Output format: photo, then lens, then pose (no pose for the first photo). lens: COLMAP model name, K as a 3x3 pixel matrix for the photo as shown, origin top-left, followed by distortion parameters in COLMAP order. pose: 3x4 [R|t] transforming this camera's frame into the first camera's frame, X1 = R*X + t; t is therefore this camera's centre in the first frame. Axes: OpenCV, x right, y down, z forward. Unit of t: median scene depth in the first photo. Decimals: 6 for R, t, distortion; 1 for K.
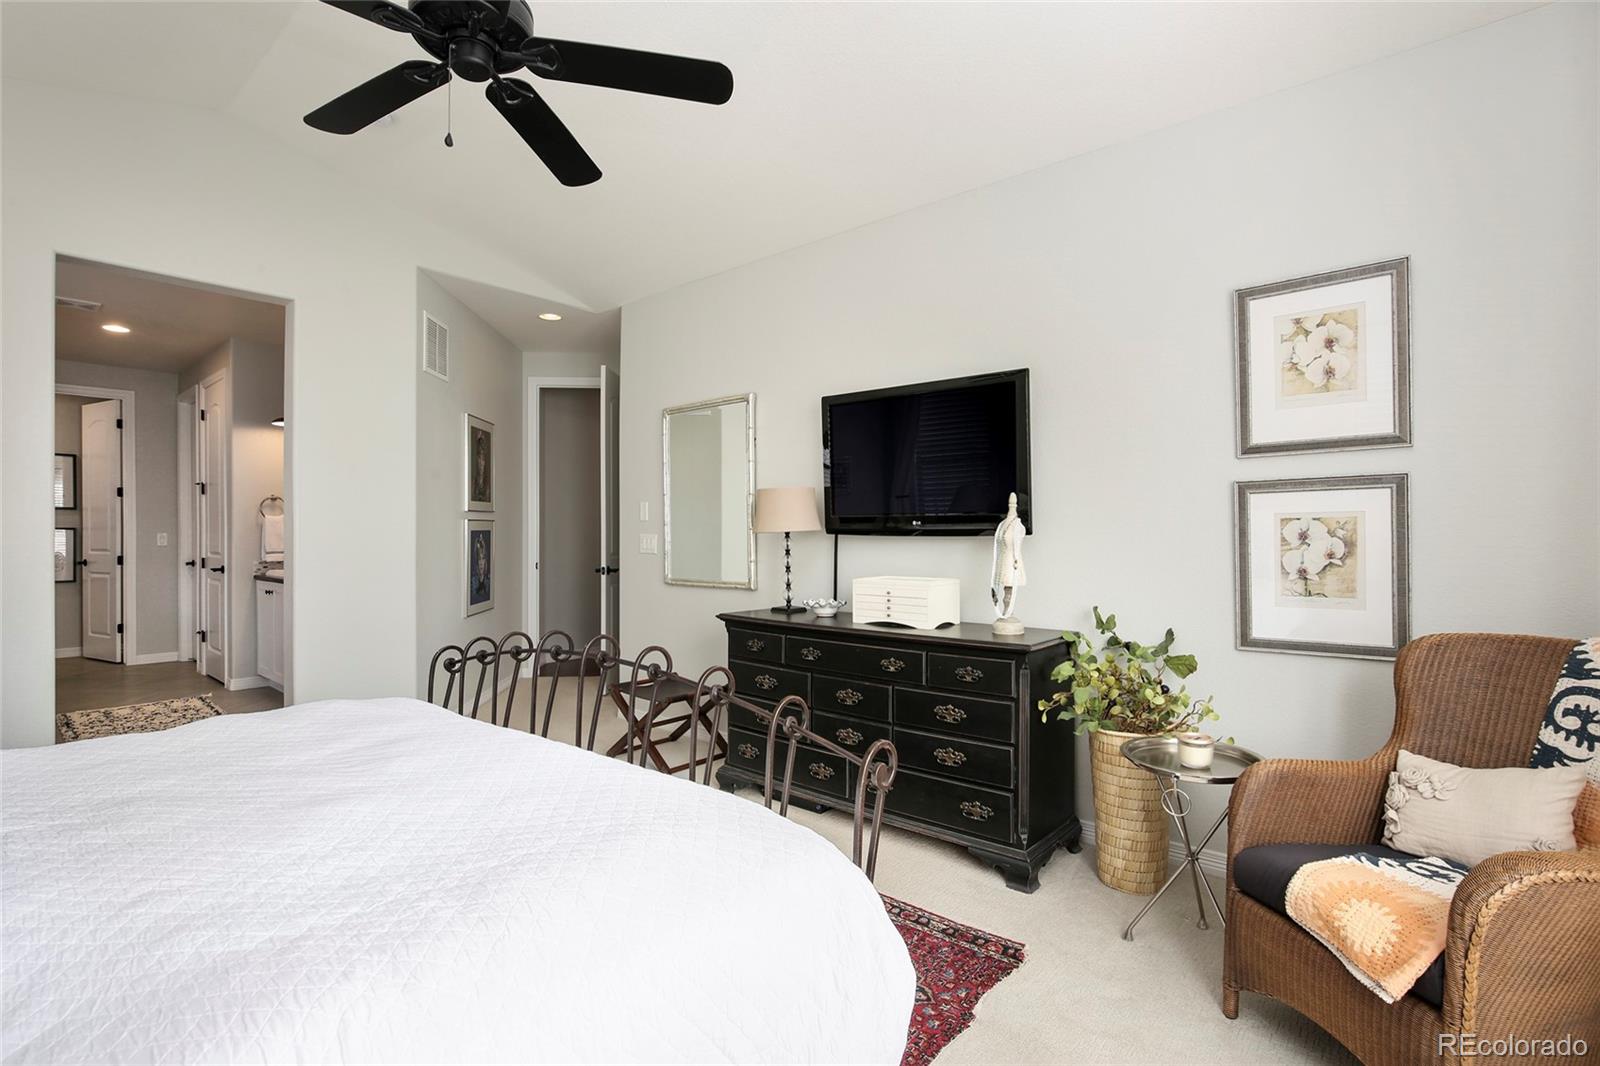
lens RADIAL K [[761.9, 0, 803.6], [0, 761.9, 539.1], [0, 0, 1]] dist [-0.028189, 0.001520]
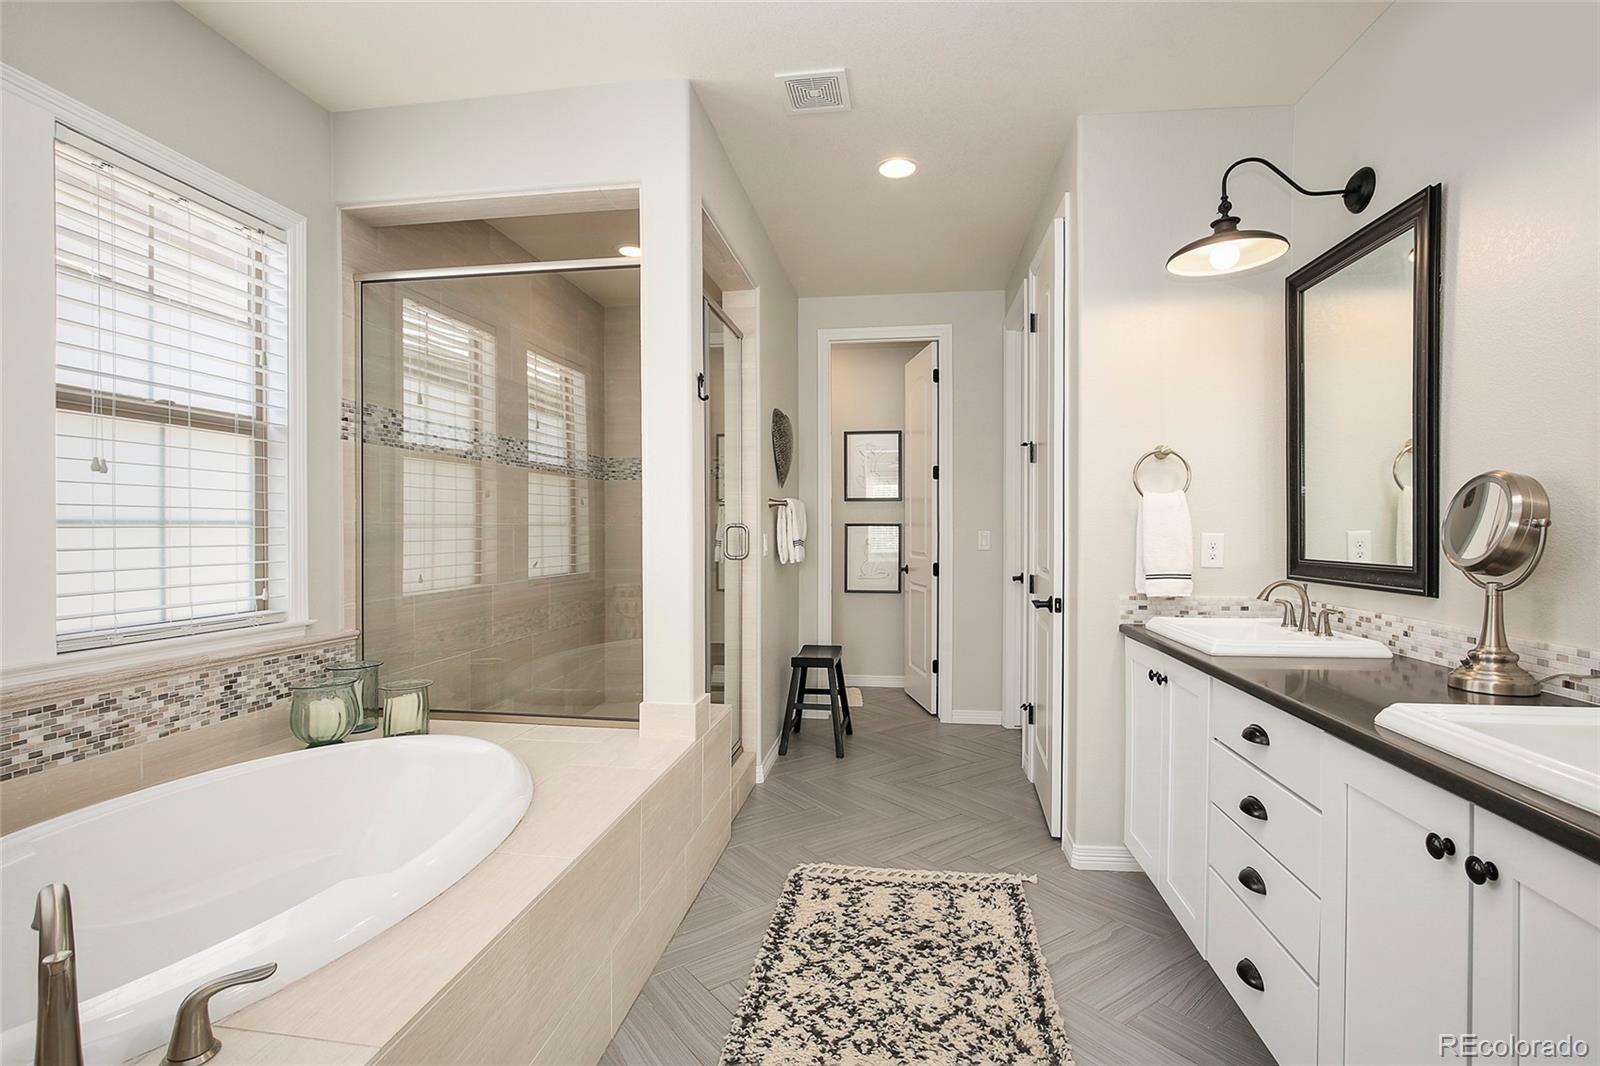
lens RADIAL K [[789.2, 0, 784.9], [0, 789.2, 536.2], [0, 0, 1]] dist [-0.020105, 0.000040]
pose [[0.540172, 0.005245, -0.841539, -0.404463], [-0.003868, 0.999985, 0.003750, -0.005672], [0.841546, 0.001230, 0.540184, 0.524142]]
